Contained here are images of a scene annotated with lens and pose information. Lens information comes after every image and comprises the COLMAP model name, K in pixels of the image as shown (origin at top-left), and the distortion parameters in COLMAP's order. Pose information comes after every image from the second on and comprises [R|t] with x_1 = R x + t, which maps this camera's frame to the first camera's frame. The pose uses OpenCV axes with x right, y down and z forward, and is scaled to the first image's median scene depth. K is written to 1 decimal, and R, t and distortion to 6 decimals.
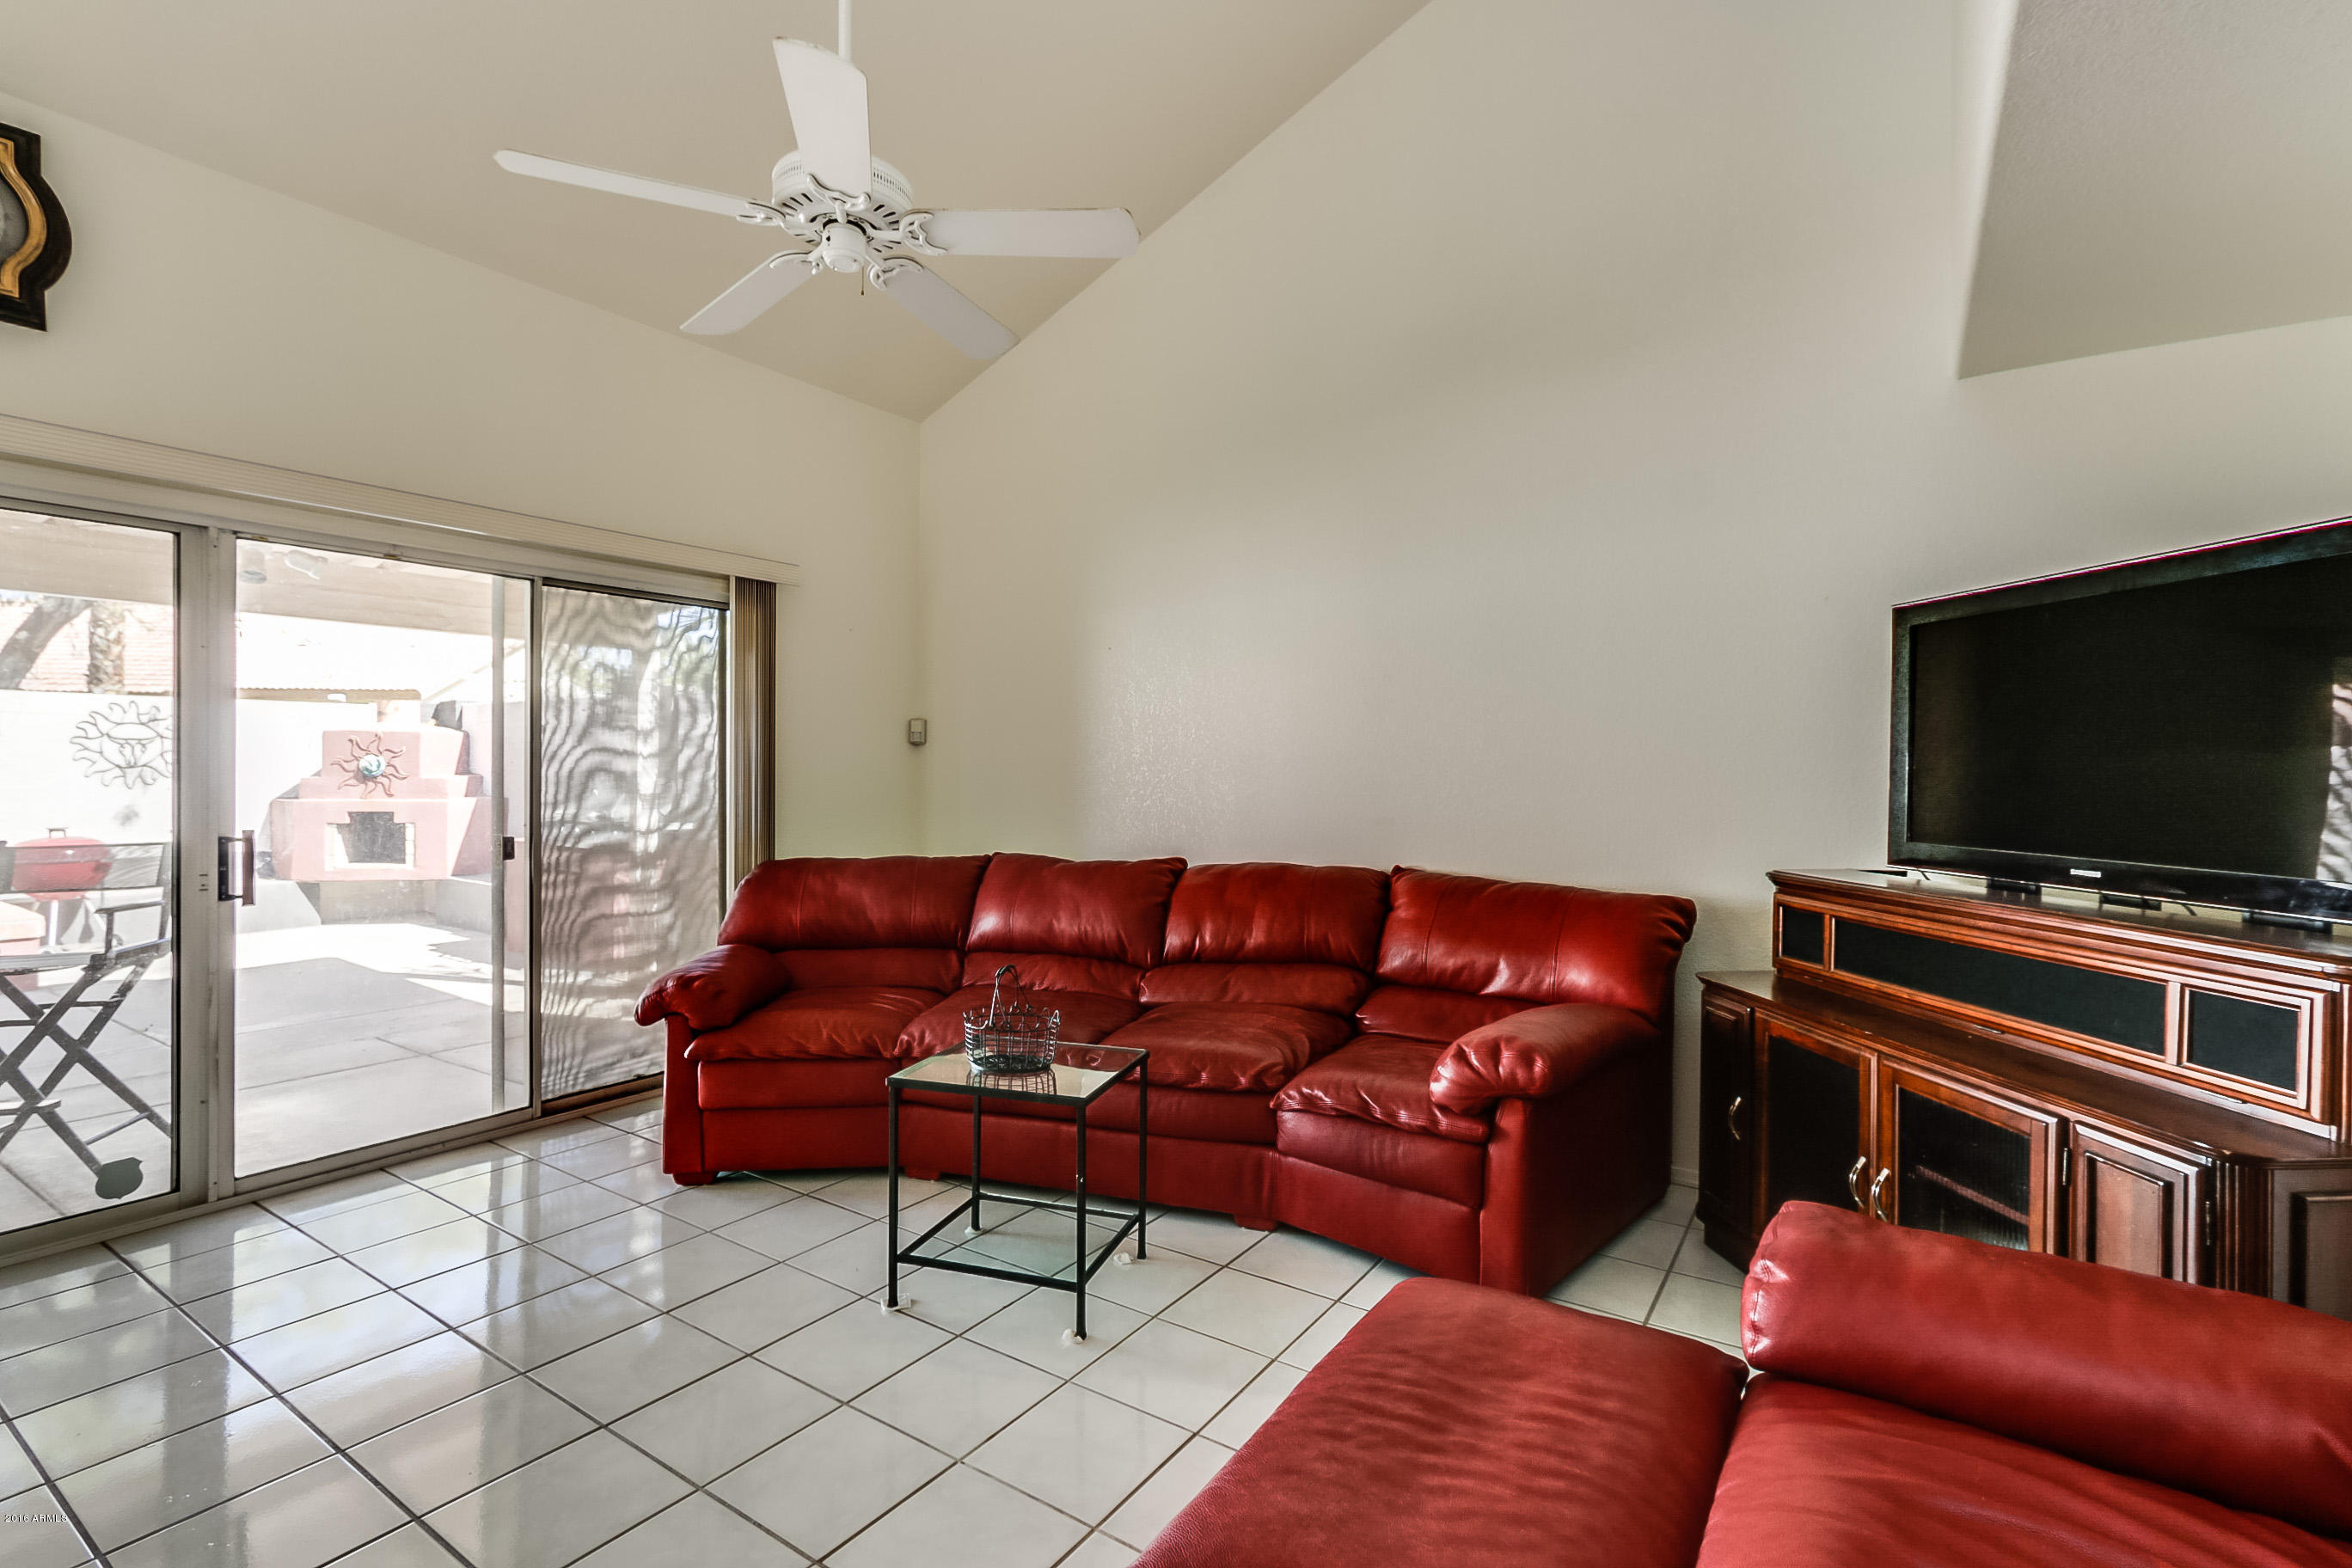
lens RADIAL K [[1078.0, 0, 1158.6], [0, 1078.0, 771.5], [0, 0, 1]] dist [-0.007327, 0.005734]
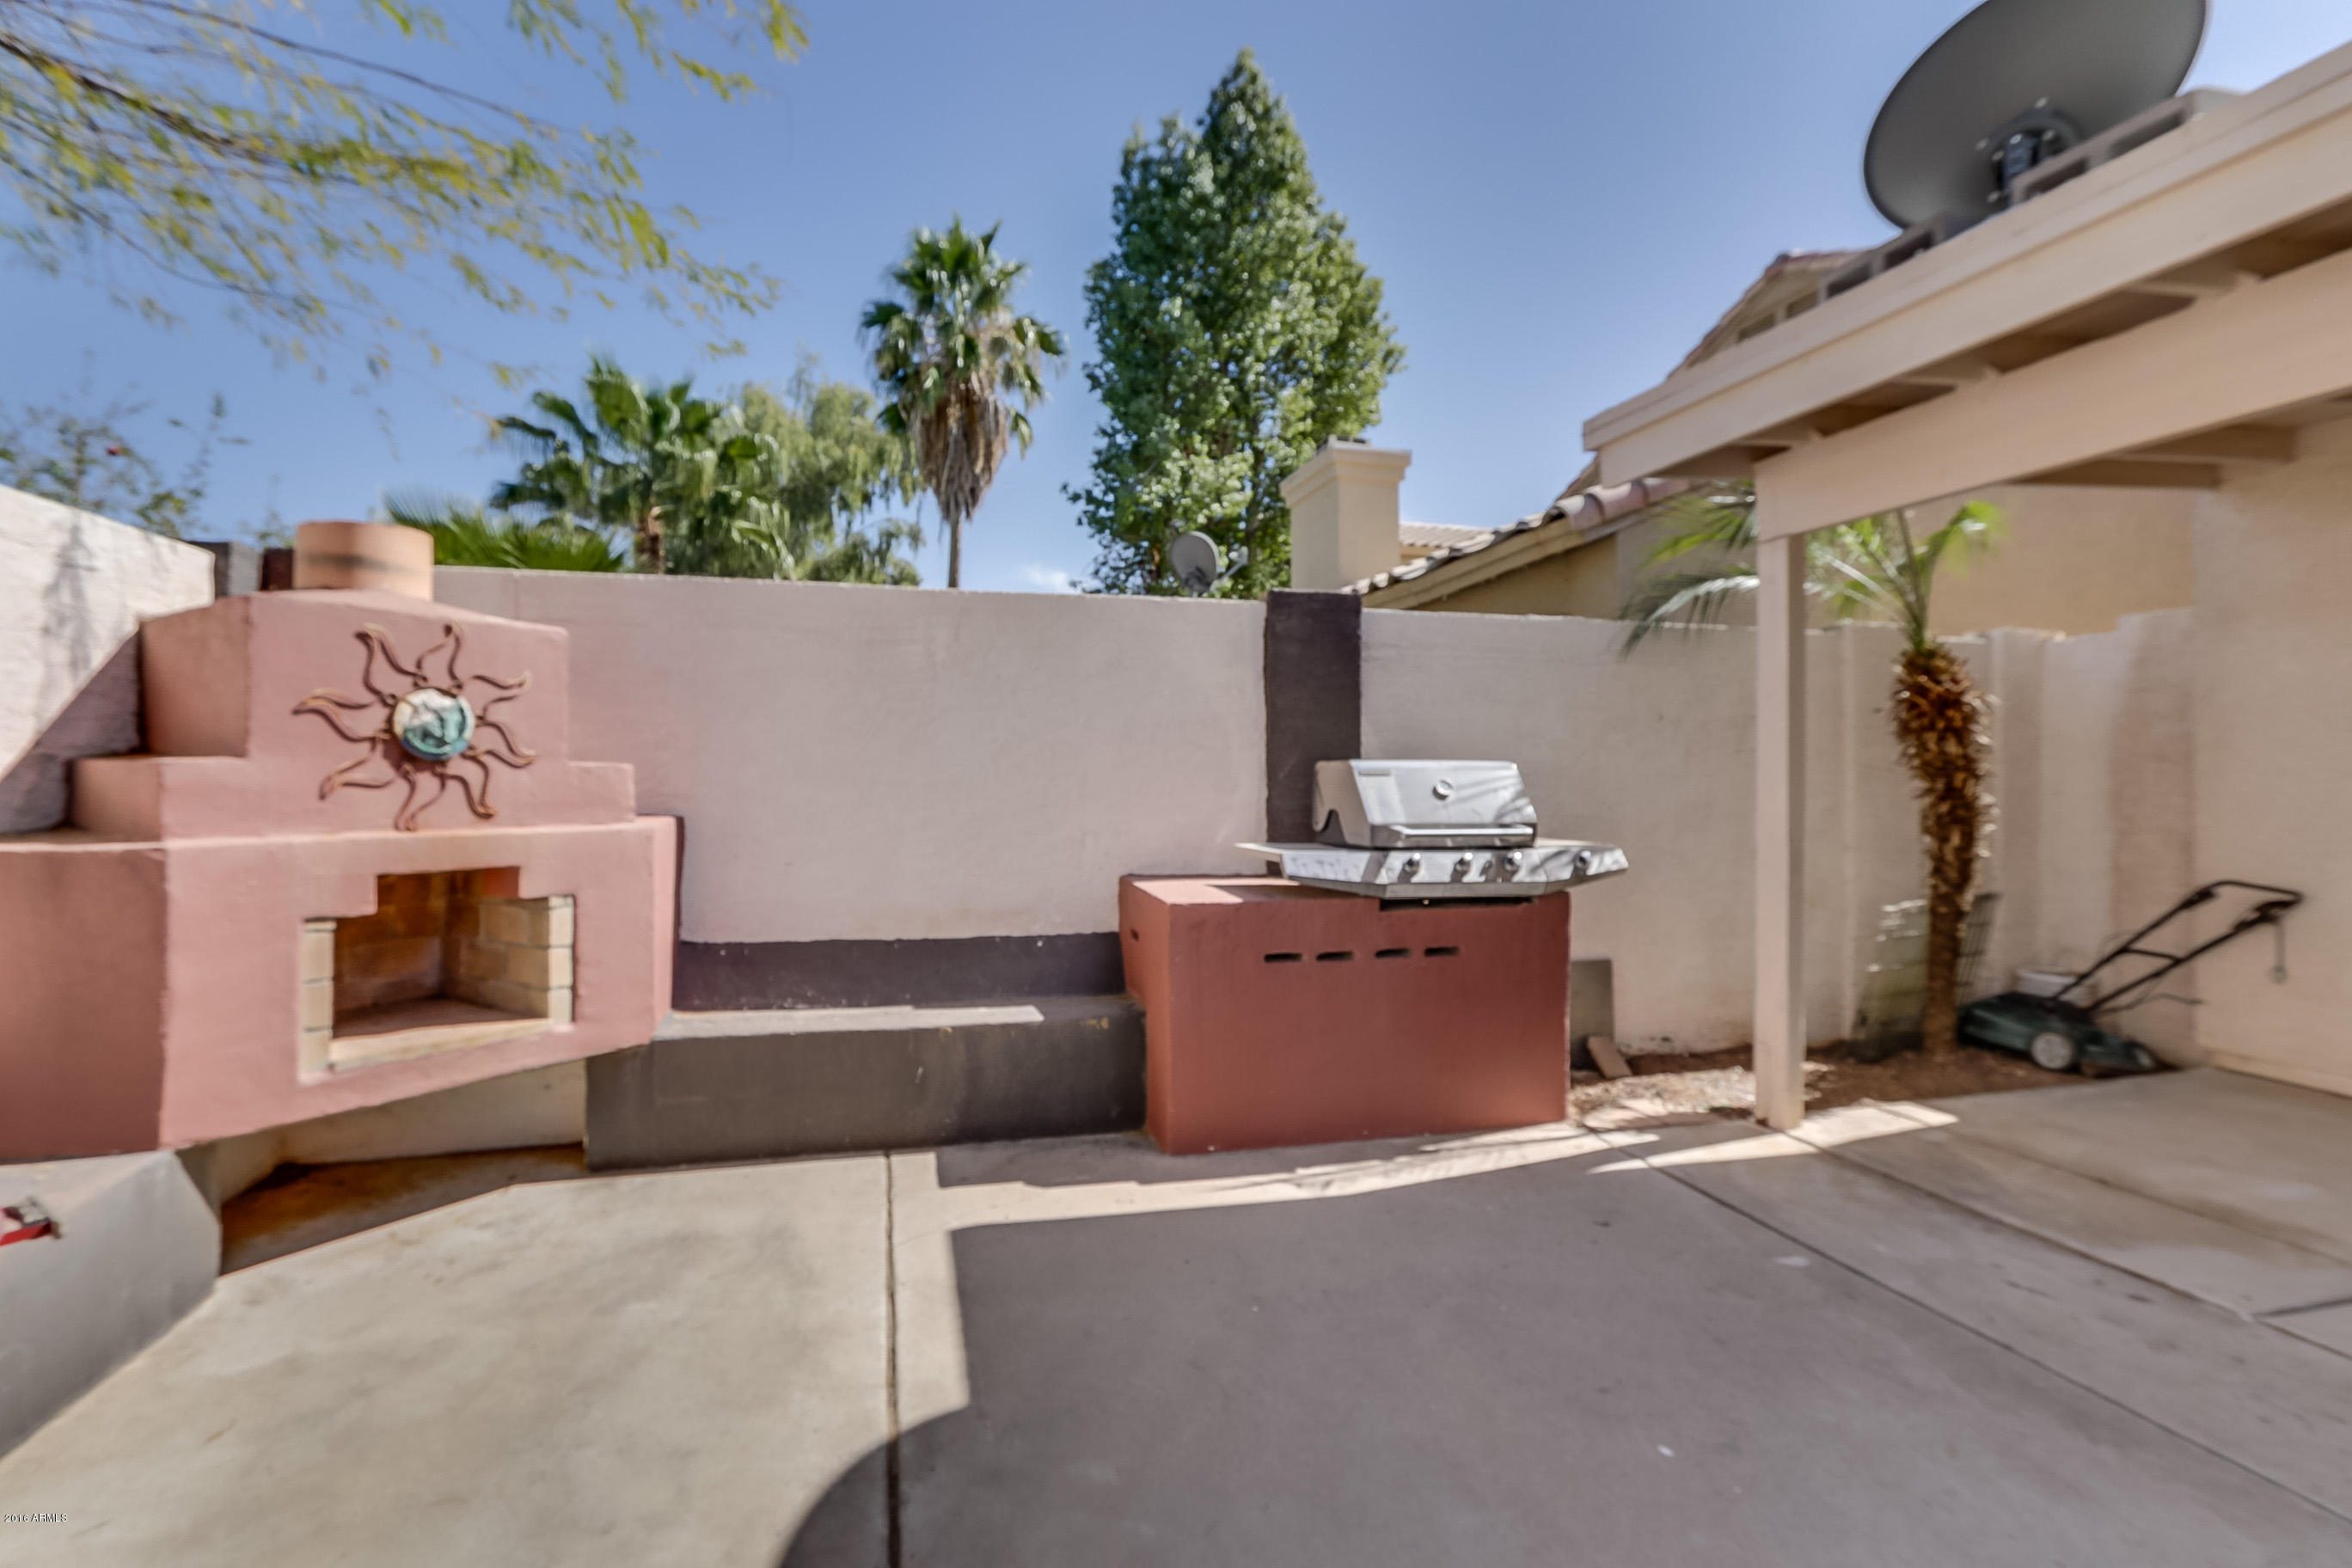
lens RADIAL K [[1078.0, 0, 1156.7], [0, 1078.0, 762.2], [0, 0, 1]] dist [-0.007327, 0.005734]
pose [[0.669577, 0.001440, 0.742741, -0.826649], [0.011905, 0.999849, -0.012670, 0.012664], [-0.742647, 0.017326, 0.669459, 0.629980]]
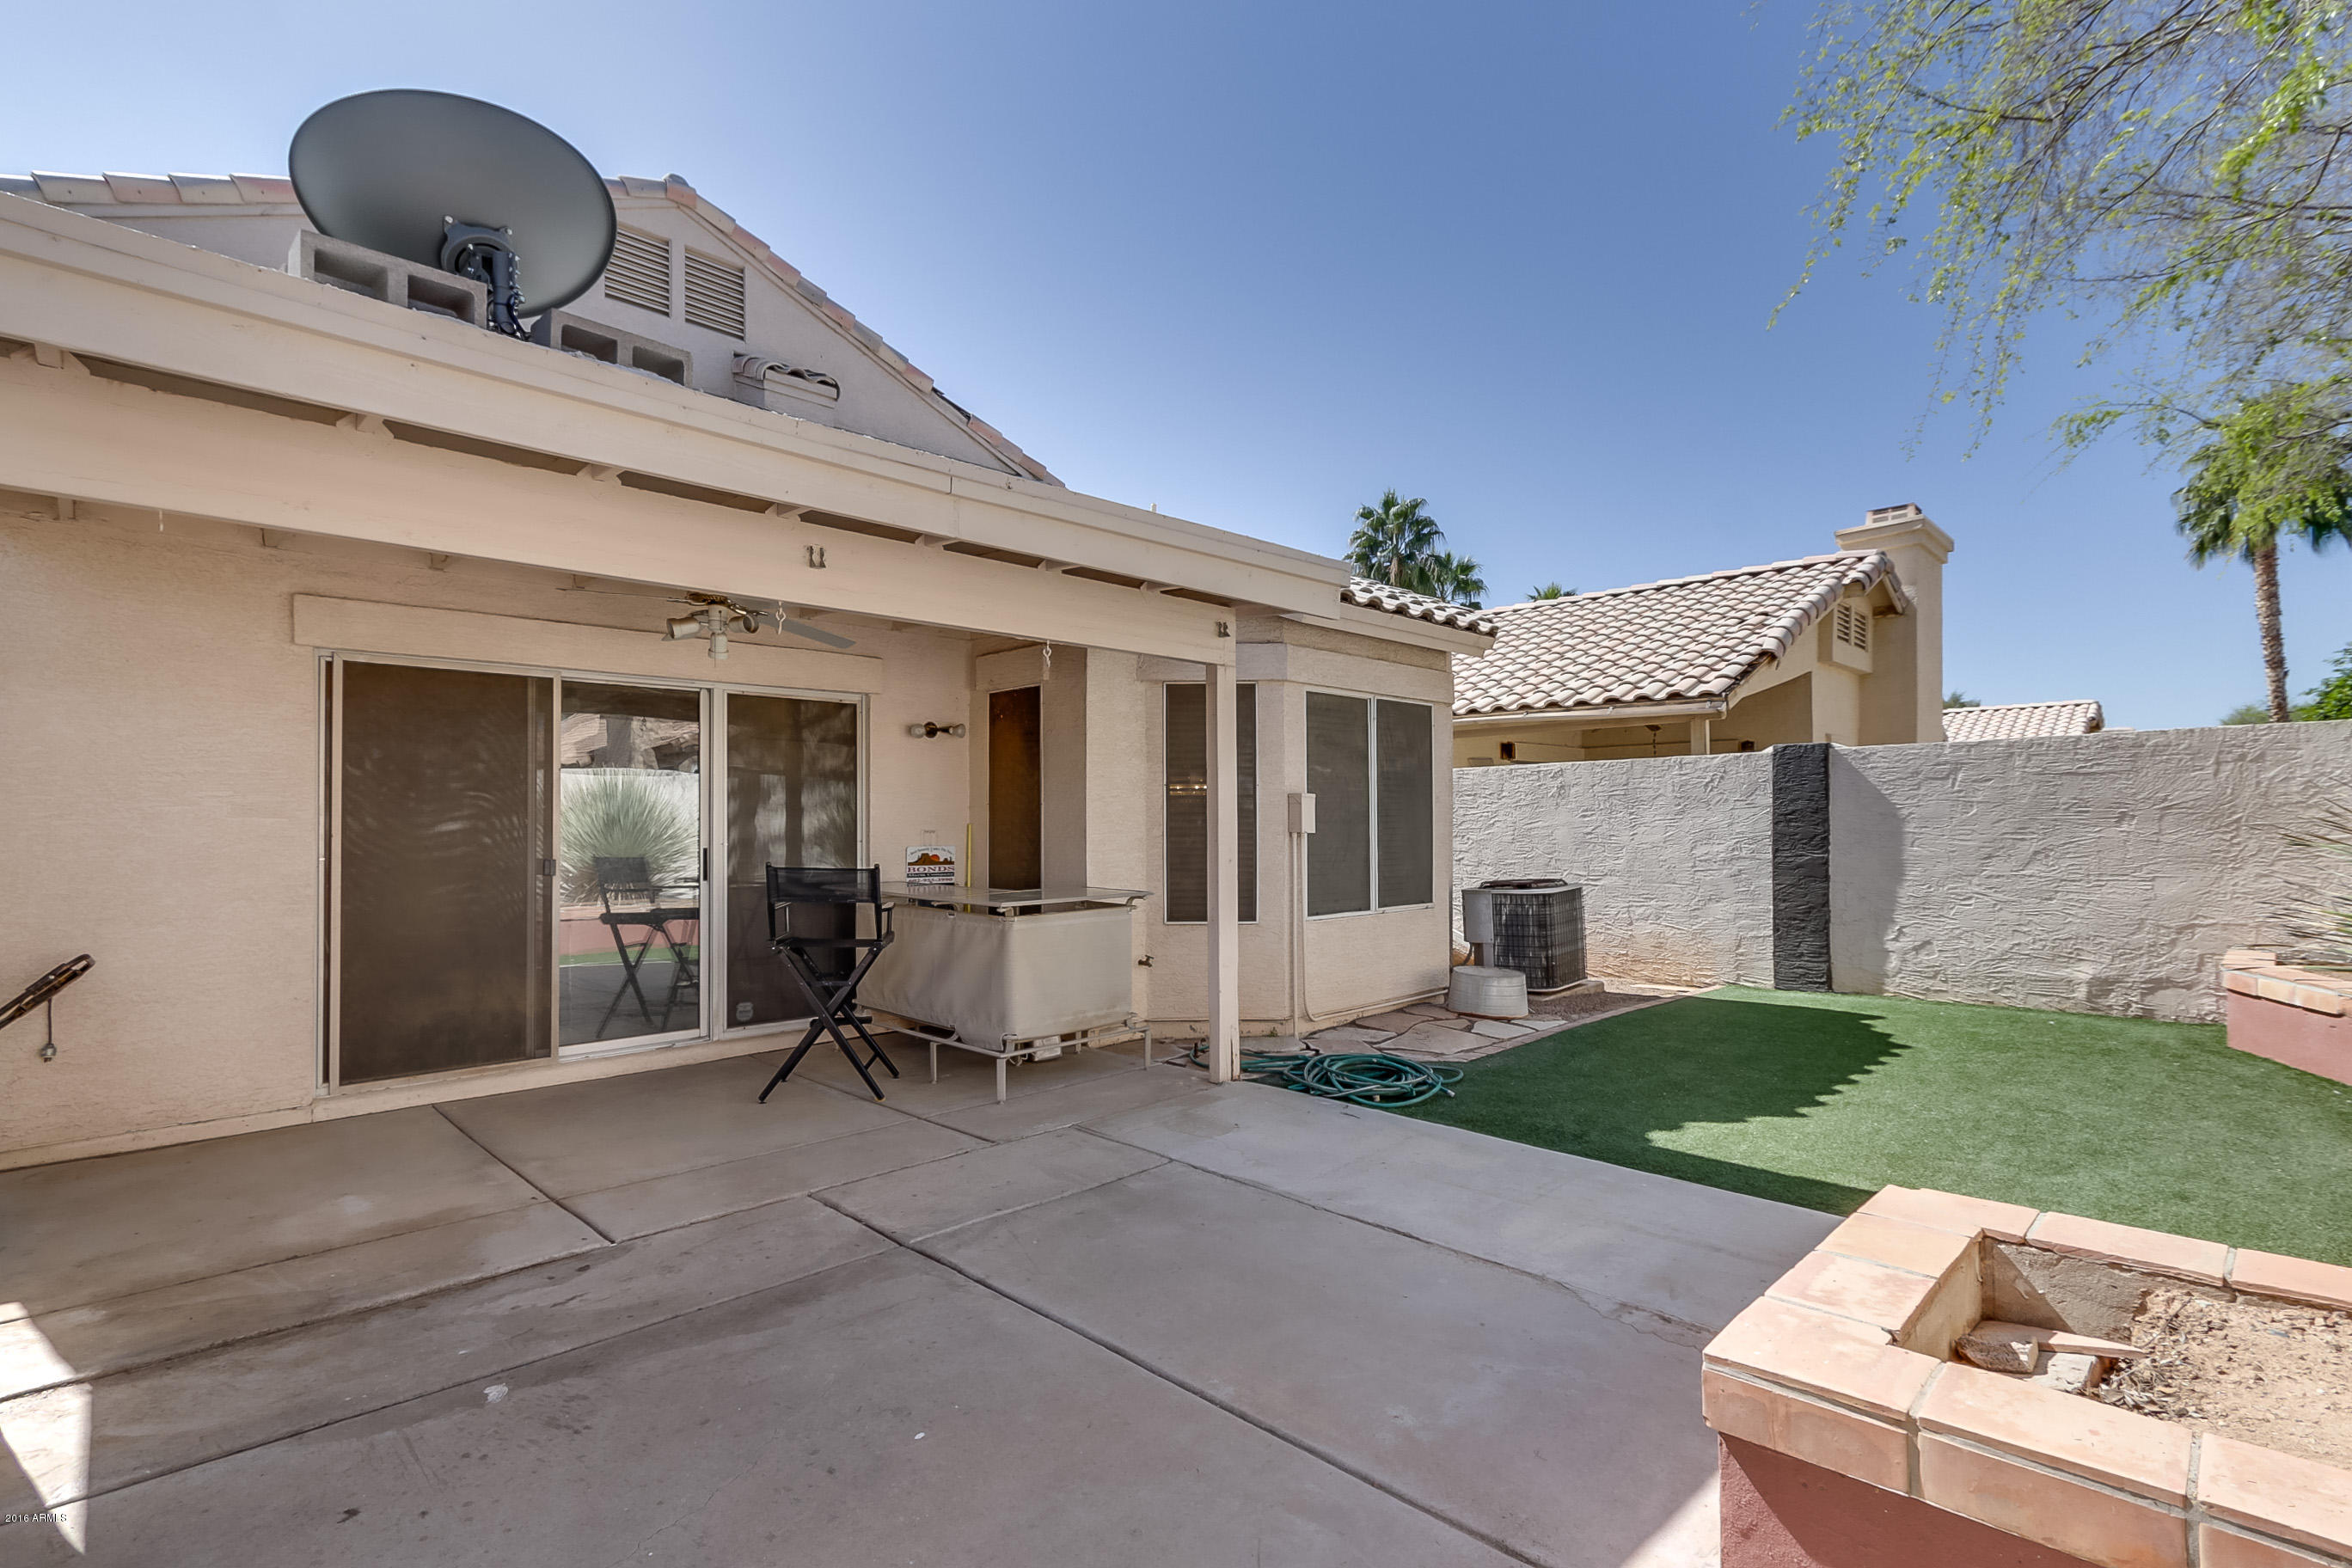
lens RADIAL K [[1110.3, 0, 1184.1], [0, 1110.3, 812.1], [0, 0, 1]] dist [-0.010208, 0.005040]
pose [[-0.982362, -0.002755, 0.186971, -0.704526], [-0.003421, 0.999989, -0.003238, 0.004506], [-0.186960, -0.003820, -0.982360, 0.946194]]
